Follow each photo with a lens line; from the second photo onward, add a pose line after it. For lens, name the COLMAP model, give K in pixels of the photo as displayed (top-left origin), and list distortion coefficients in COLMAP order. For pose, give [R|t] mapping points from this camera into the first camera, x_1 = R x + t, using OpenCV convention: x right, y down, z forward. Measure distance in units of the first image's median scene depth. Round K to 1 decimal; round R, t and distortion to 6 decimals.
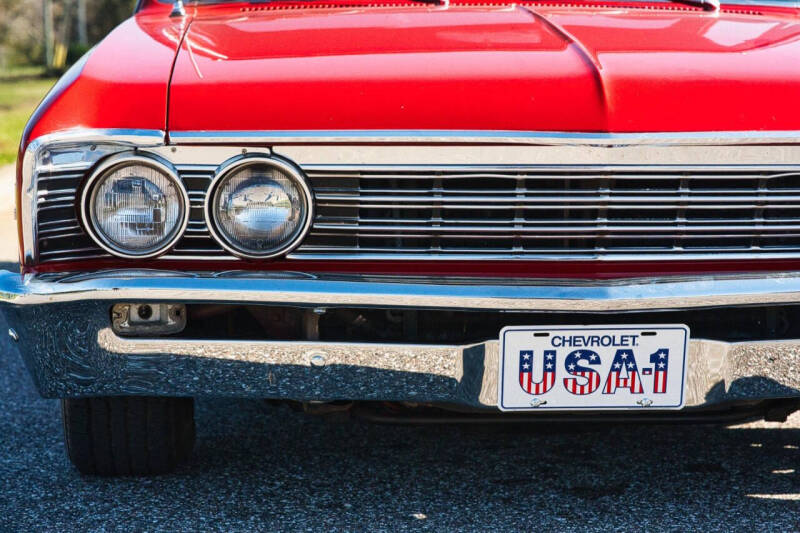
lens RADIAL K [[1976.3, 0, 400.0], [0, 1976.3, 266.5], [0, 0, 1]] dist [0.036494, -0.721851]
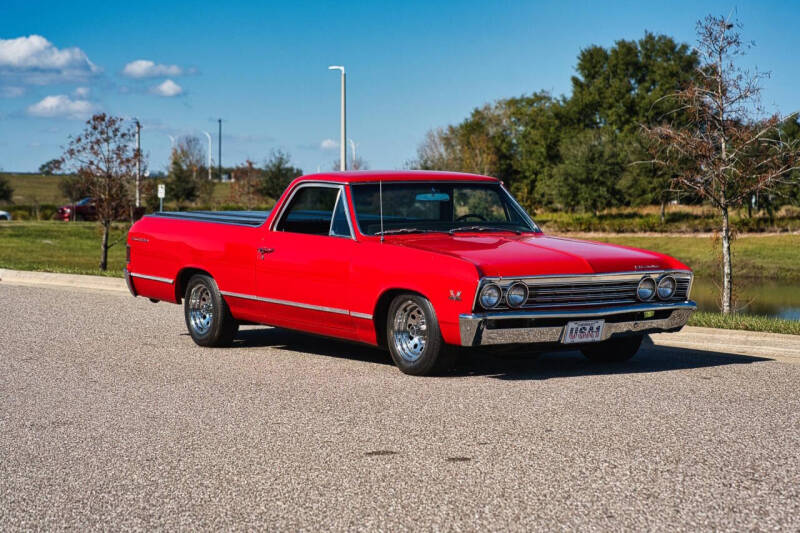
lens RADIAL K [[1912.2, 0, 400.0], [0, 1912.2, 266.5], [0, 0, 1]] dist [0.044926, -0.790706]
pose [[0.861732, -0.033895, 0.506230, -2.220035], [0.068772, 0.996361, -0.050356, 0.090290], [-0.502681, 0.078207, 0.860927, -2.206678]]
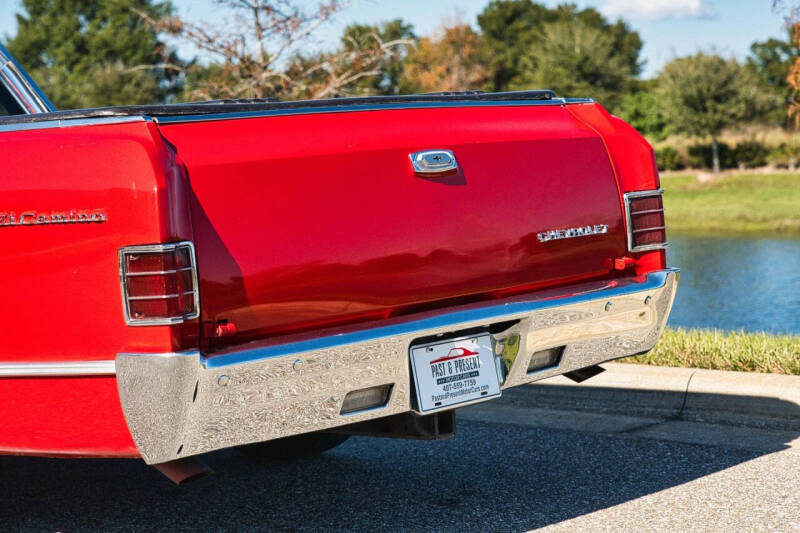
lens RADIAL K [[1944.9, 0, 400.0], [0, 1944.9, 266.5], [0, 0, 1]] dist [0.030420, -0.519712]
pose [[0.685000, -0.079416, 0.724202, -0.924470], [0.113285, 0.993561, 0.001802, -0.037254], [-0.719682, 0.080807, 0.689586, -0.271956]]
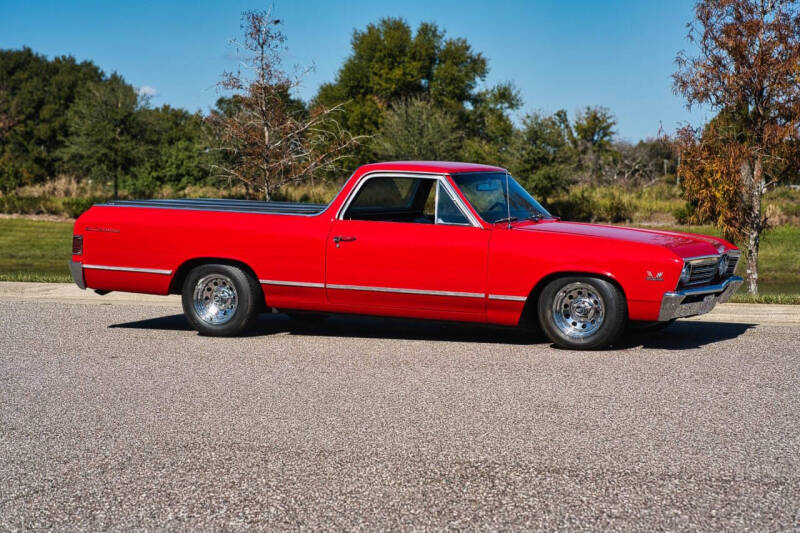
lens RADIAL K [[1912.2, 0, 400.0], [0, 1912.2, 266.5], [0, 0, 1]] dist [0.044926, -0.790706]
pose [[0.444979, -0.055903, 0.893794, -4.255277], [0.102678, 0.994653, 0.011092, -0.163173], [-0.889635, 0.086837, 0.448340, -0.382093]]
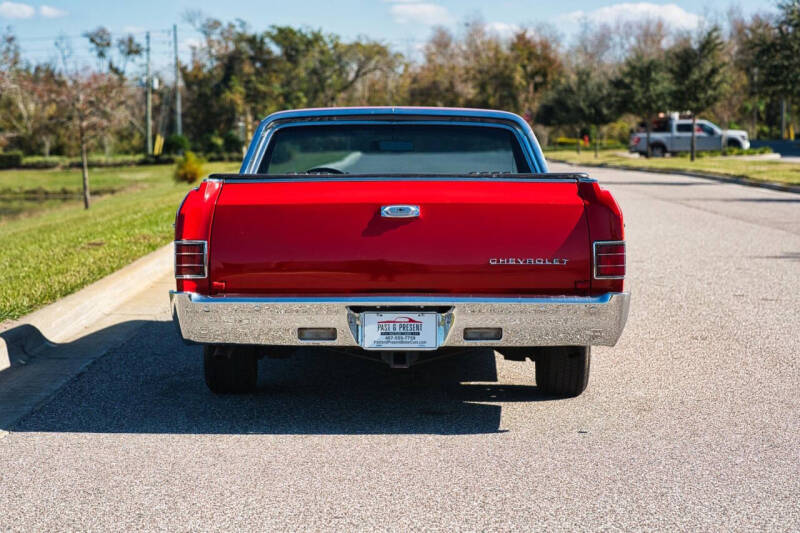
lens RADIAL K [[1912.2, 0, 400.0], [0, 1912.2, 266.5], [0, 0, 1]] dist [0.044926, -0.790706]
pose [[0.998973, 0.012408, -0.043583, 0.212014], [-0.014260, 0.998996, -0.042461, 0.067269], [0.043013, 0.043039, 0.998147, -1.769968]]
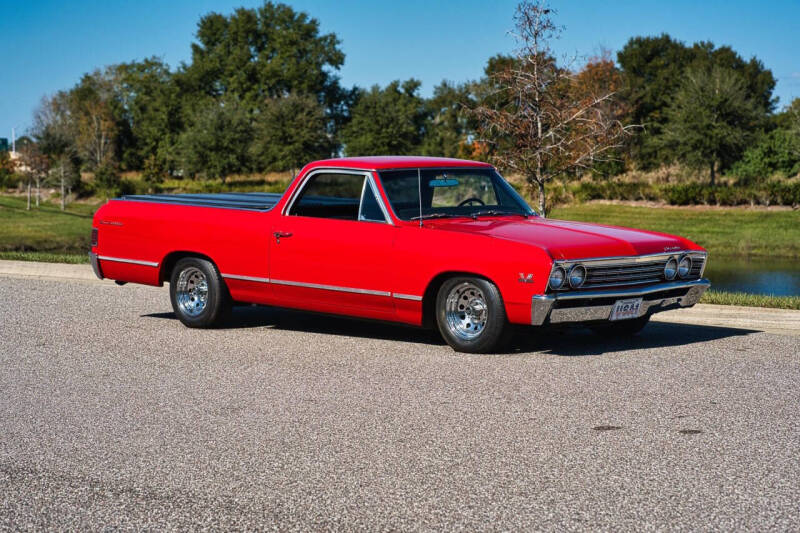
lens RADIAL K [[1912.2, 0, 400.0], [0, 1912.2, 266.5], [0, 0, 1]] dist [0.044926, -0.790706]
pose [[0.732514, -0.052594, 0.678717, -3.149447], [0.085824, 0.996191, -0.015431, -0.020616], [-0.675320, 0.069554, 0.734238, -1.779594]]
